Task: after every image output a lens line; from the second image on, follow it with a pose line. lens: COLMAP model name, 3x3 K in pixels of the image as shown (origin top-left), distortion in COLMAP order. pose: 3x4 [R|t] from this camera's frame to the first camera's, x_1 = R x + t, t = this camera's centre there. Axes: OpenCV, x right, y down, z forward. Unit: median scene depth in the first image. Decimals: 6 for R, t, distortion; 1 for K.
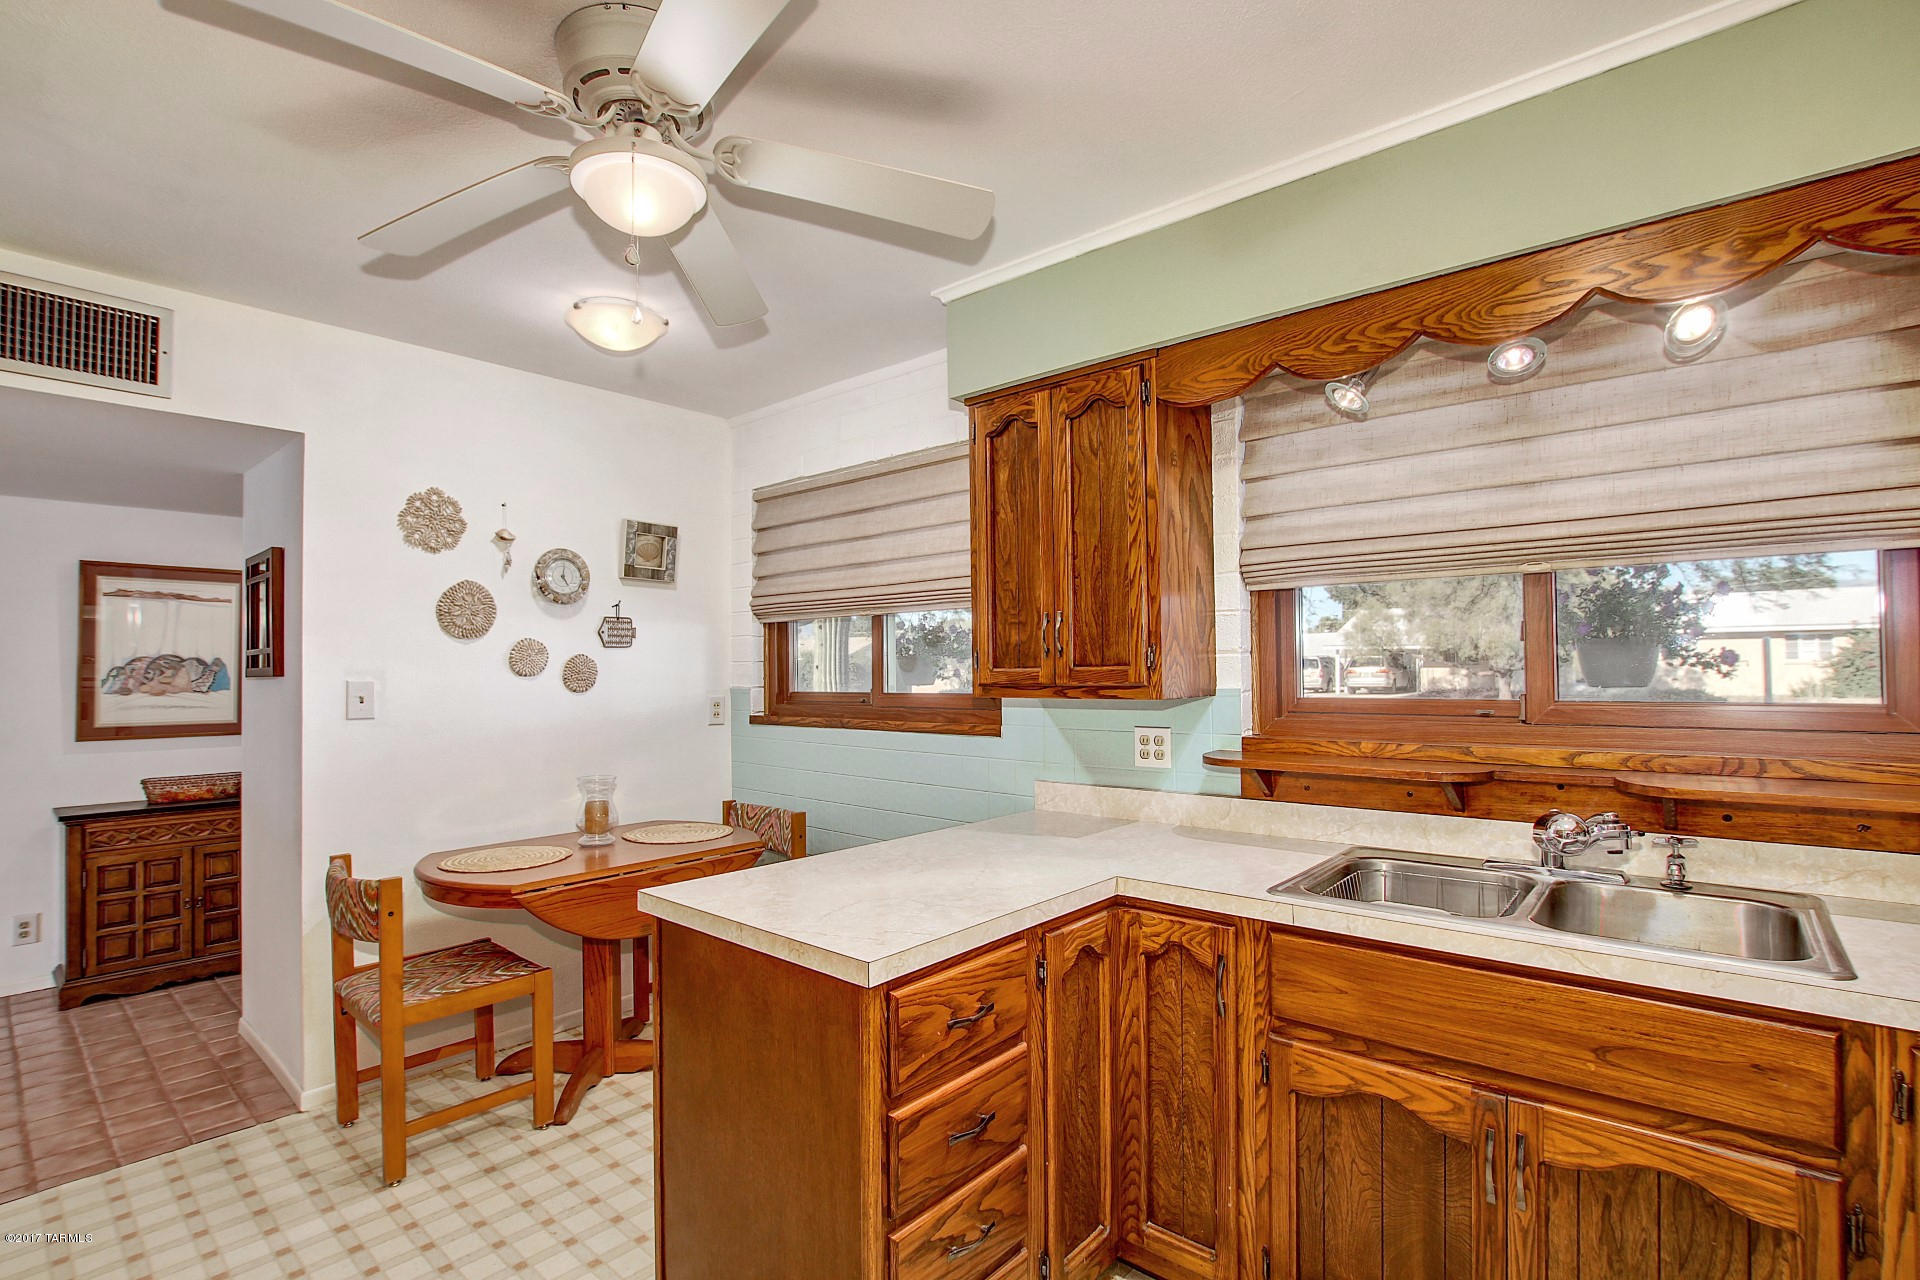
lens RADIAL K [[890.3, 0, 965.1], [0, 890.3, 648.7], [0, 0, 1]] dist [-0.037516, 0.007187]
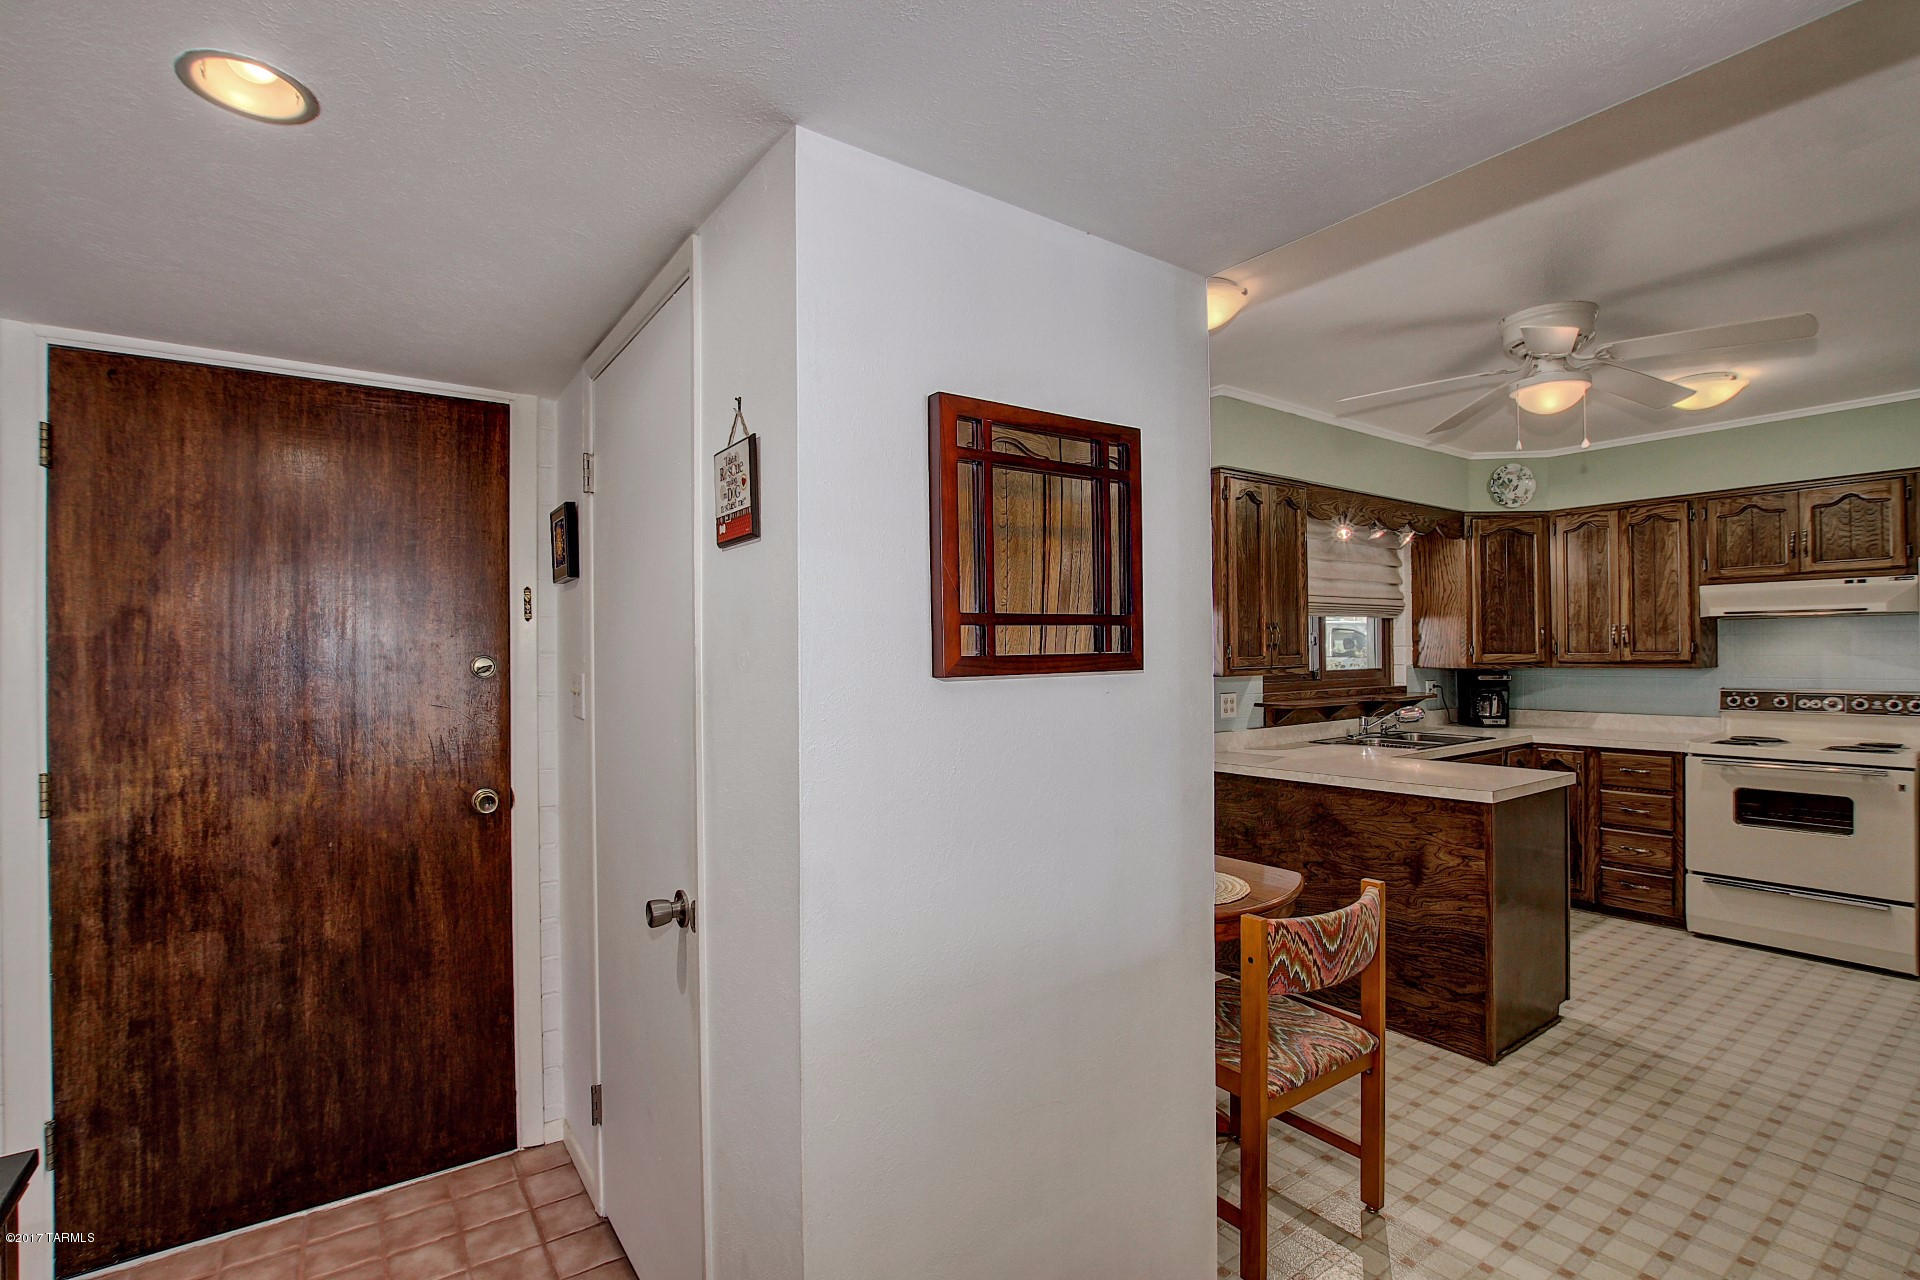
lens RADIAL K [[890.3, 0, 965.1], [0, 890.3, 648.7], [0, 0, 1]] dist [-0.037516, 0.007187]
pose [[0.242744, 0.011668, 0.970020, -1.538031], [-0.014430, 0.999860, -0.008416, 0.027670], [-0.969983, -0.011955, 0.242879, 1.097674]]
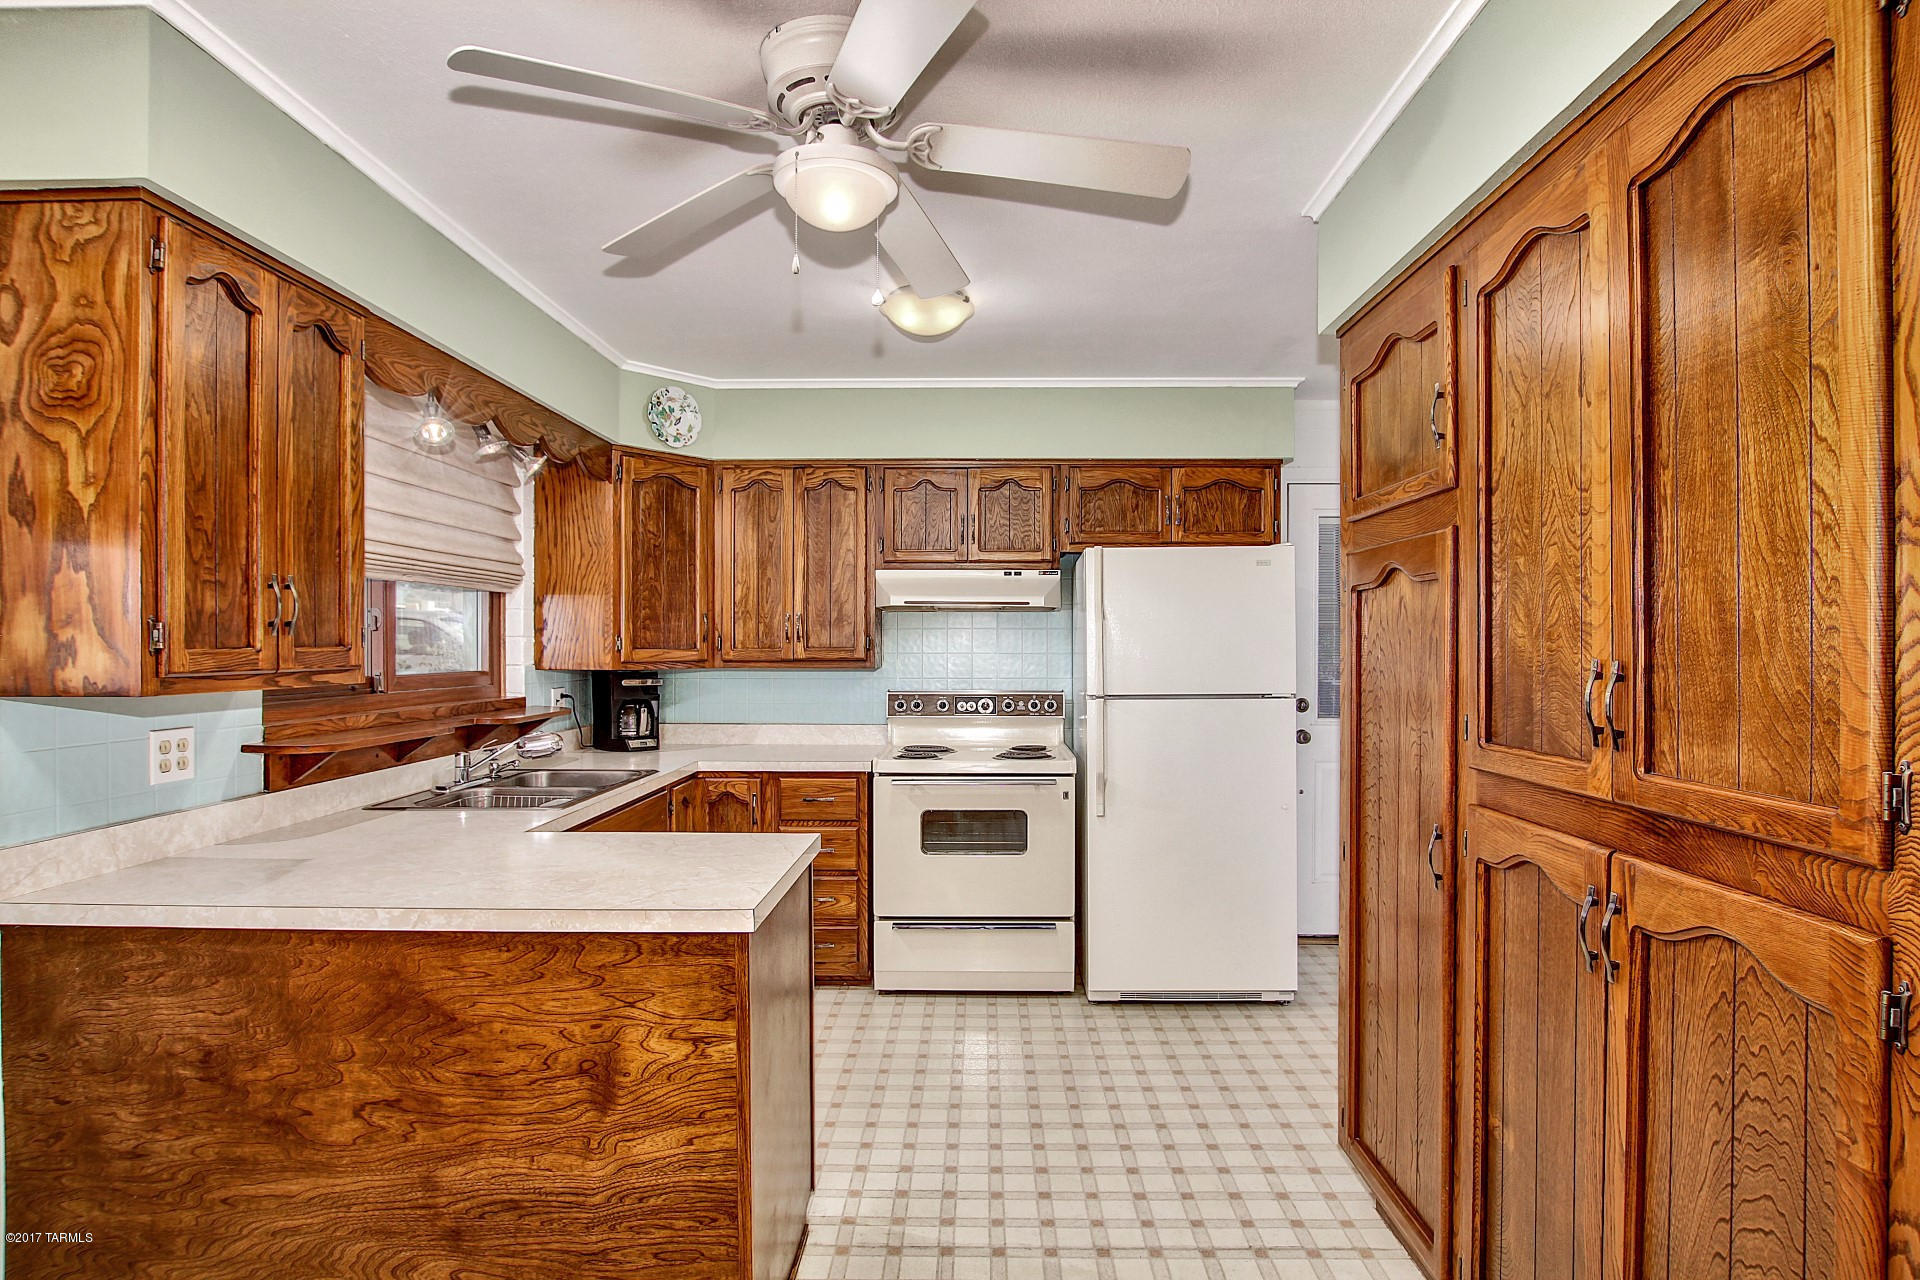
lens RADIAL K [[977.2, 0, 963.0], [0, 977.2, 651.5], [0, 0, 1]] dist [-0.026089, 0.001368]
pose [[-0.631668, 0.004850, 0.775224, -0.860264], [-0.012609, 0.999784, -0.016529, 0.028591], [-0.775137, -0.020216, -0.631470, 1.016814]]
